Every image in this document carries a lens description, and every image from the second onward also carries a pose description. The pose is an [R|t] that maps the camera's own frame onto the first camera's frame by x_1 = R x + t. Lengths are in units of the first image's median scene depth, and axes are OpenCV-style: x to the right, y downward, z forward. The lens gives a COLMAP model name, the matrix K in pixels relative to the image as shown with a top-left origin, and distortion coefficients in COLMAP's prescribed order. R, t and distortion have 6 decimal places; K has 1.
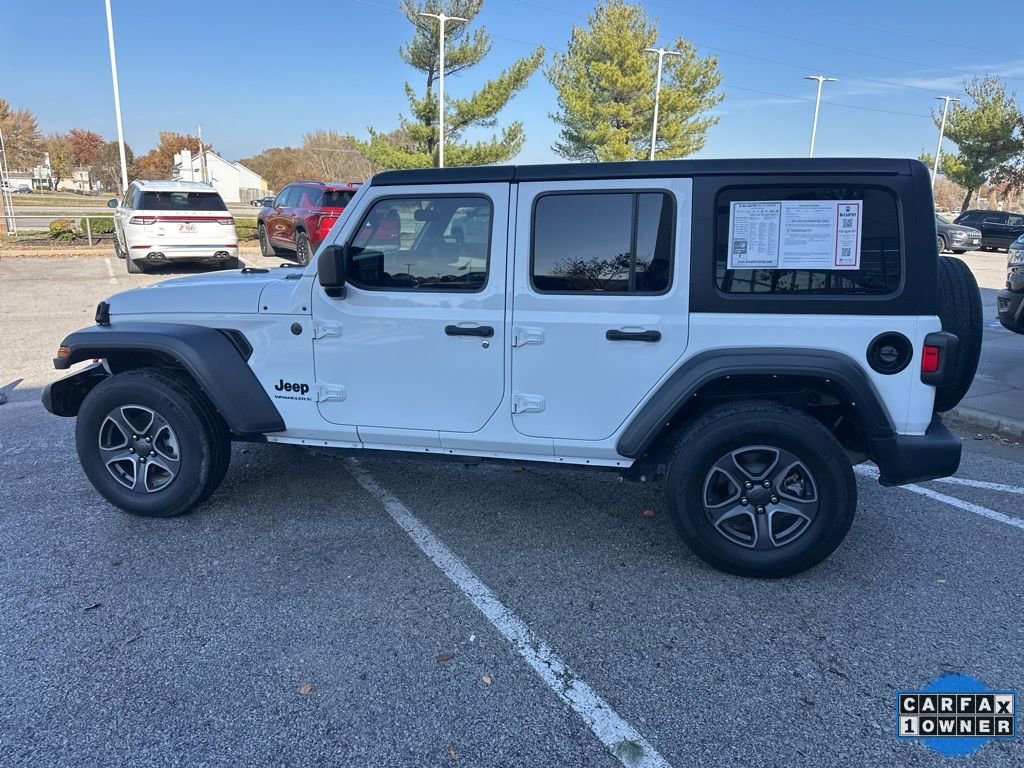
lens RADIAL K [[716.2, 0, 509.0], [0, 716.2, 390.6], [0, 0, 1]] dist [0.051099, -0.061217]
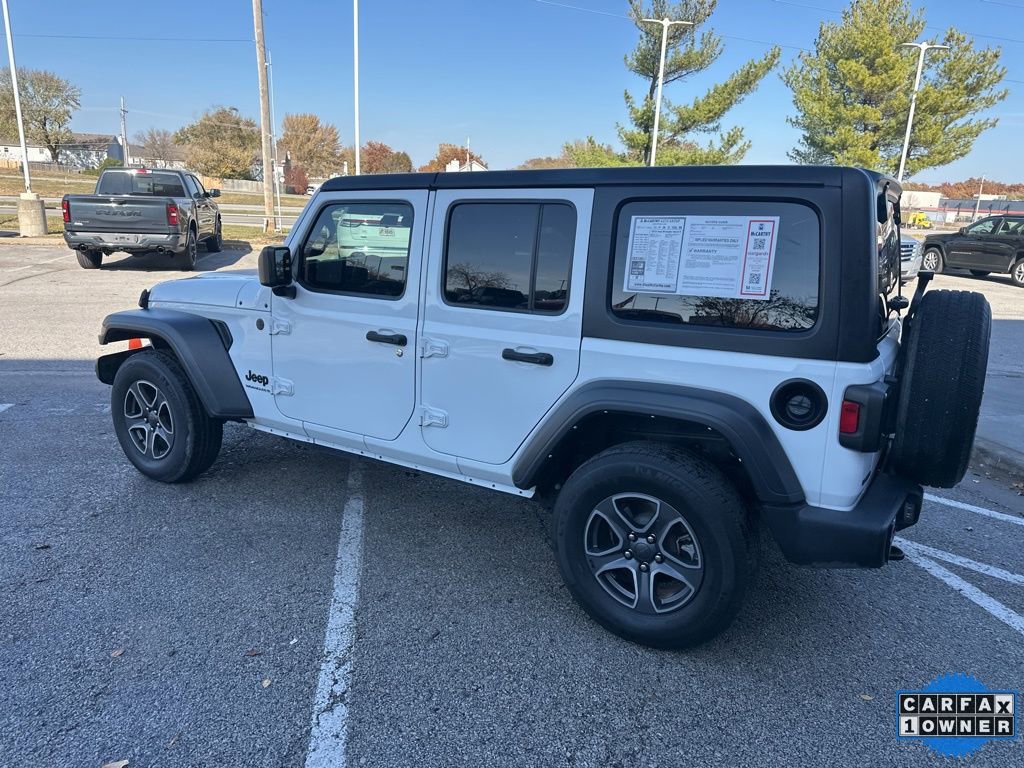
lens RADIAL K [[717.1, 0, 509.4], [0, 717.1, 394.9], [0, 0, 1]] dist [0.047972, -0.061616]
pose [[0.942744, 0.101863, -0.317582, 0.424290], [-0.103438, 0.994564, 0.011947, -0.034102], [0.317072, 0.021587, 0.948156, 0.107207]]
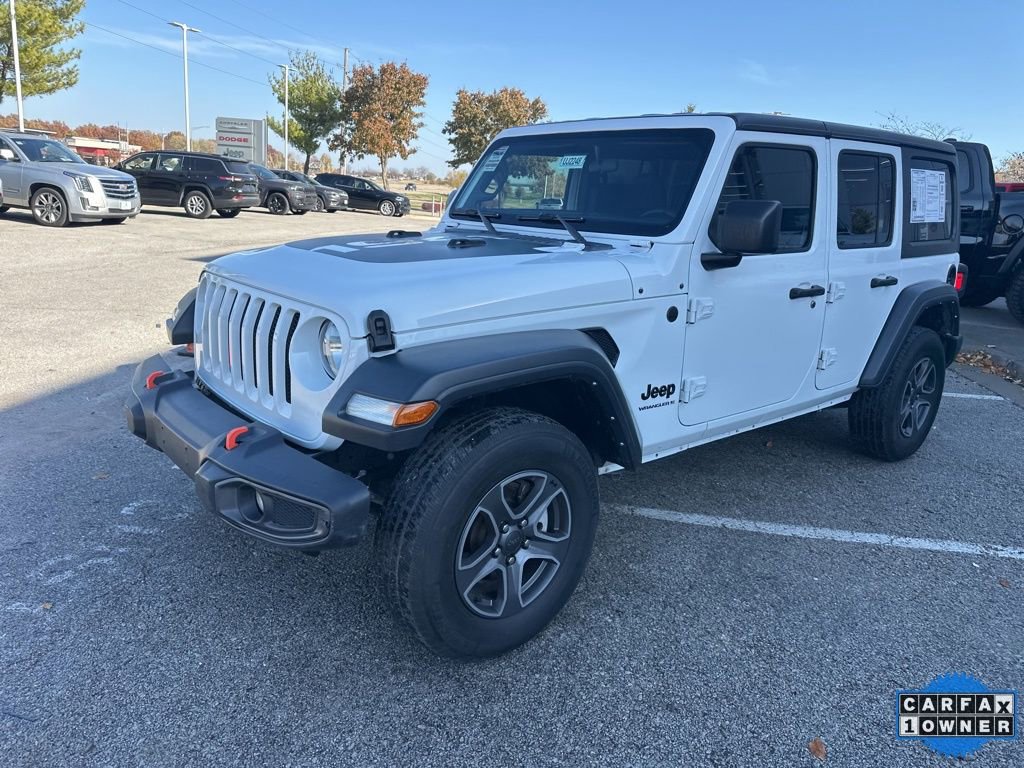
lens RADIAL K [[716.2, 0, 509.0], [0, 716.2, 390.6], [0, 0, 1]] dist [0.051099, -0.061217]
pose [[0.618803, -0.193054, 0.761455, -1.045762], [0.150873, 0.980493, 0.125979, -0.133922], [-0.770922, 0.036927, 0.635858, 0.682482]]
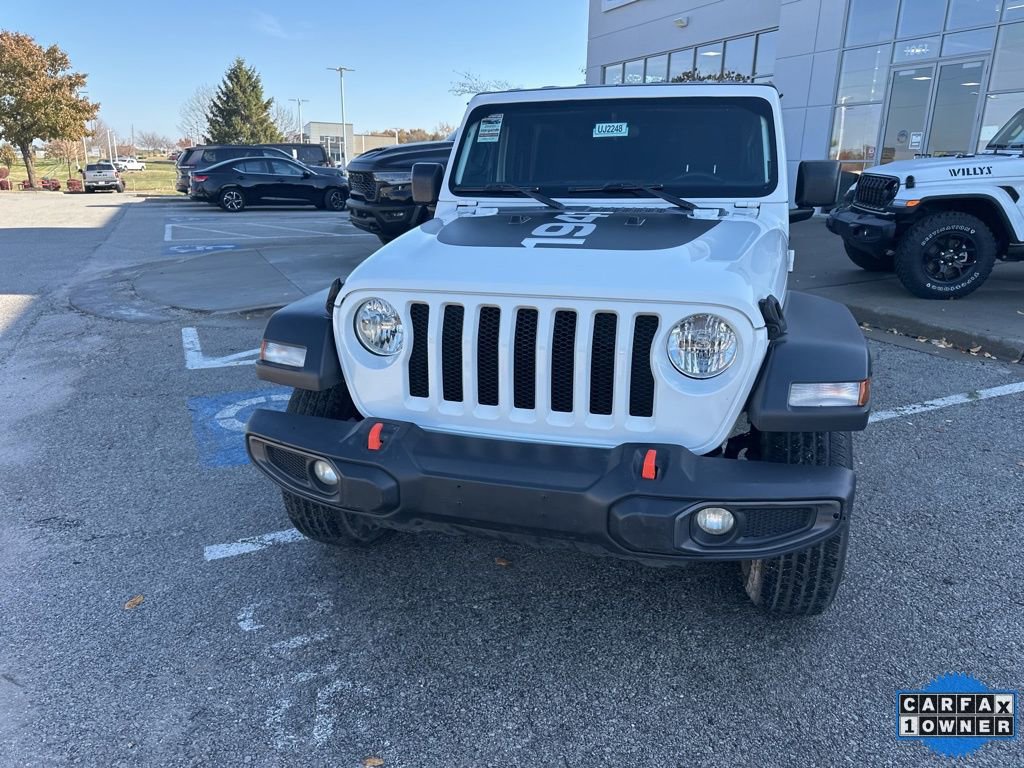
lens RADIAL K [[727.1, 0, 506.7], [0, 727.1, 388.3], [0, 0, 1]] dist [-0.002318, -0.001176]
pose [[0.080319, -0.312827, 0.946408, -1.241010], [0.242605, 0.927058, 0.285842, -0.291446], [-0.966794, 0.206645, 0.150354, 1.279051]]
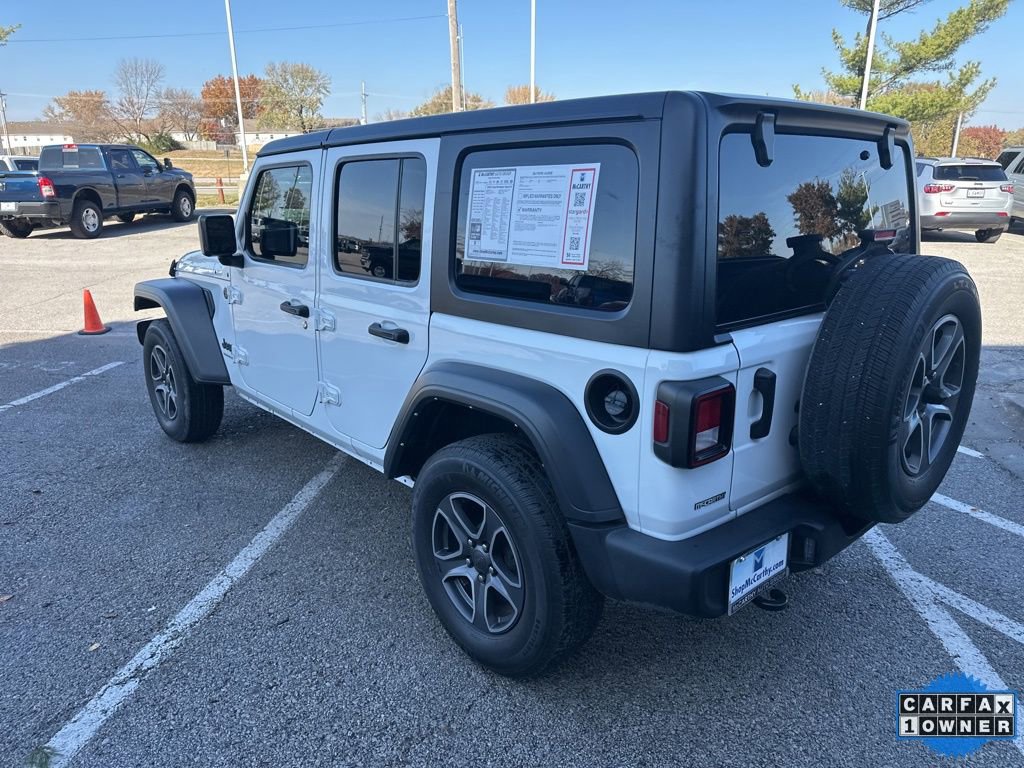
lens RADIAL K [[714.2, 0, 509.5], [0, 714.2, 401.1], [0, 0, 1]] dist [0.063944, -0.070227]
pose [[0.806859, 0.163633, -0.567629, 0.728007], [-0.133173, 0.986521, 0.095088, -0.090430], [0.575537, -0.001130, 0.817775, 0.371498]]
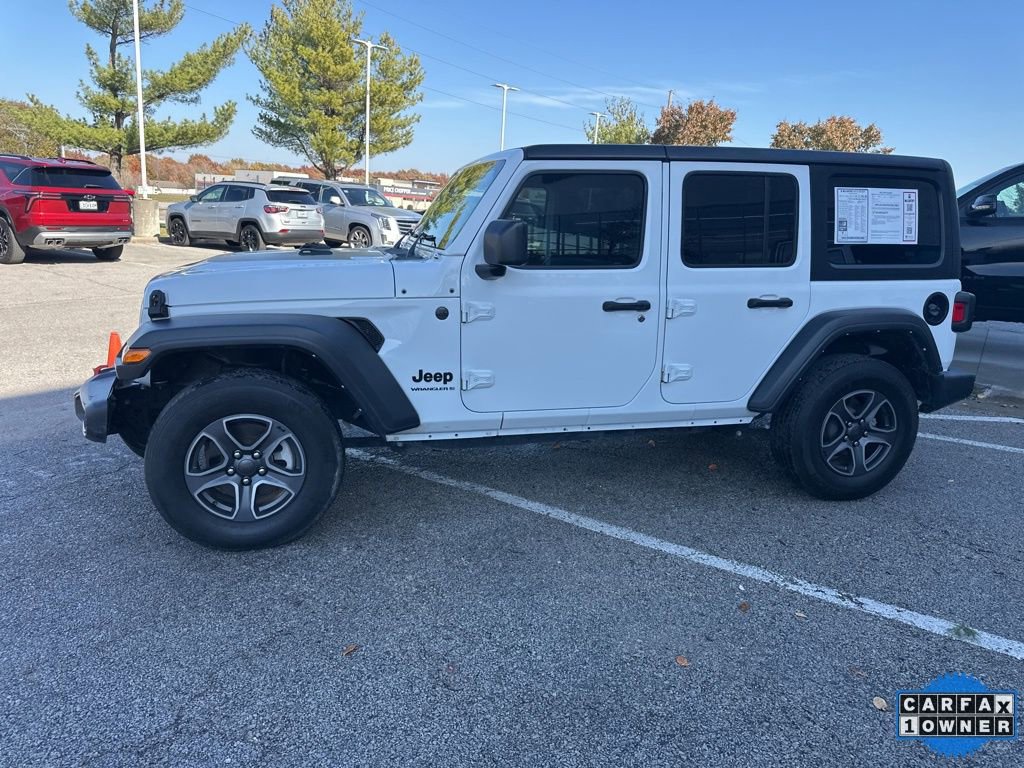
lens RADIAL K [[716.2, 0, 509.0], [0, 716.2, 390.6], [0, 0, 1]] dist [0.051099, -0.061217]
pose [[0.897504, -0.086855, 0.432368, -0.651874], [0.083925, 0.996136, 0.025894, -0.003288], [-0.432946, 0.013047, 0.901325, 0.146777]]
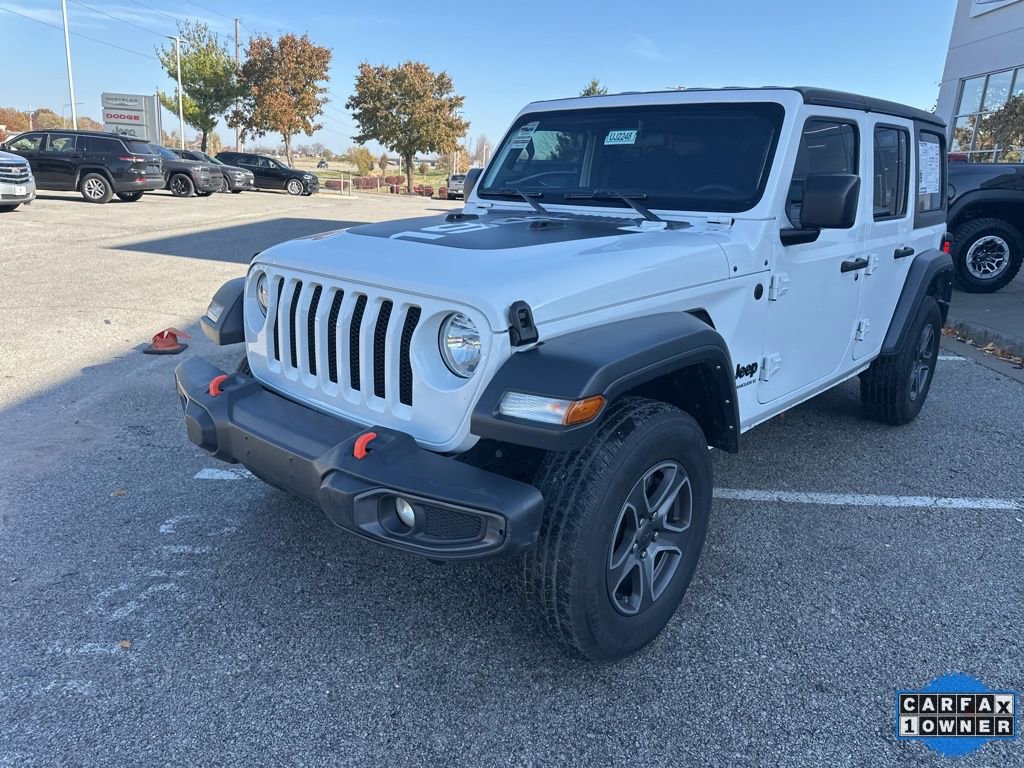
lens RADIAL K [[721.3, 0, 509.3], [0, 721.3, 386.4], [0, 0, 1]] dist [0.018059, -0.020368]
pose [[0.510525, -0.240815, 0.825453, -1.127240], [0.181721, 0.968516, 0.170162, -0.173132], [-0.840441, 0.063130, 0.538213, 0.855757]]
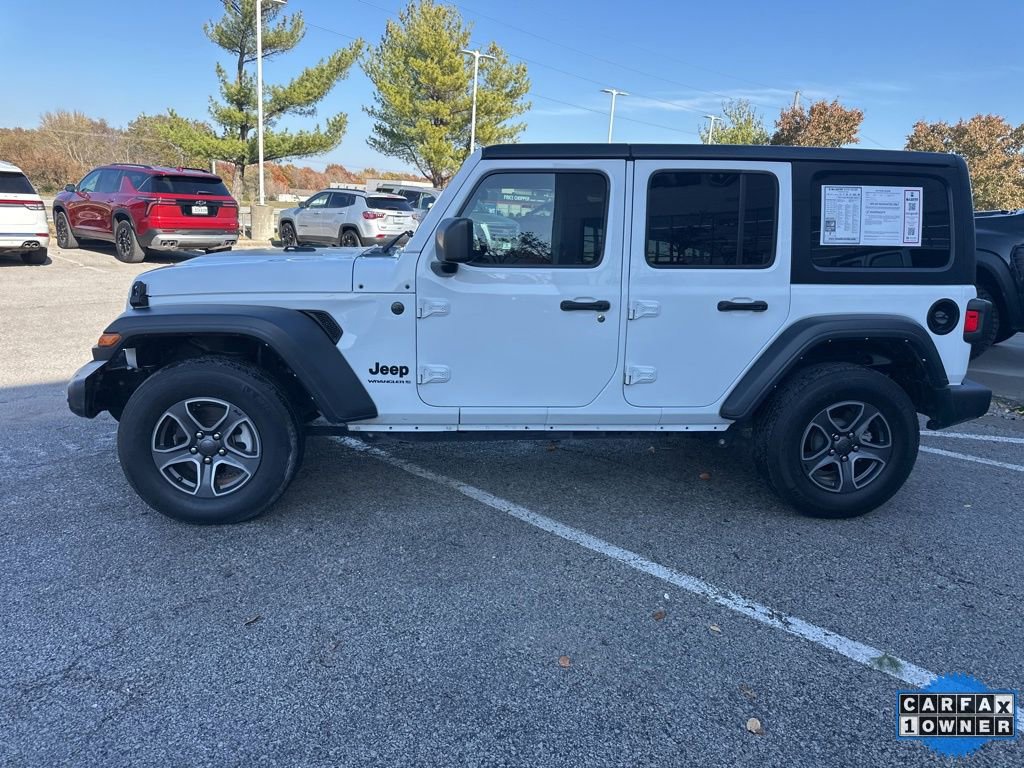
lens RADIAL K [[712.8, 0, 509.0], [0, 712.8, 389.4], [0, 0, 1]] dist [0.077854, -0.111428]
pose [[0.956830, -0.046826, 0.286852, -0.450450], [0.047085, 0.998873, 0.006001, 0.024060], [-0.286809, 0.007764, 0.957956, 0.057832]]
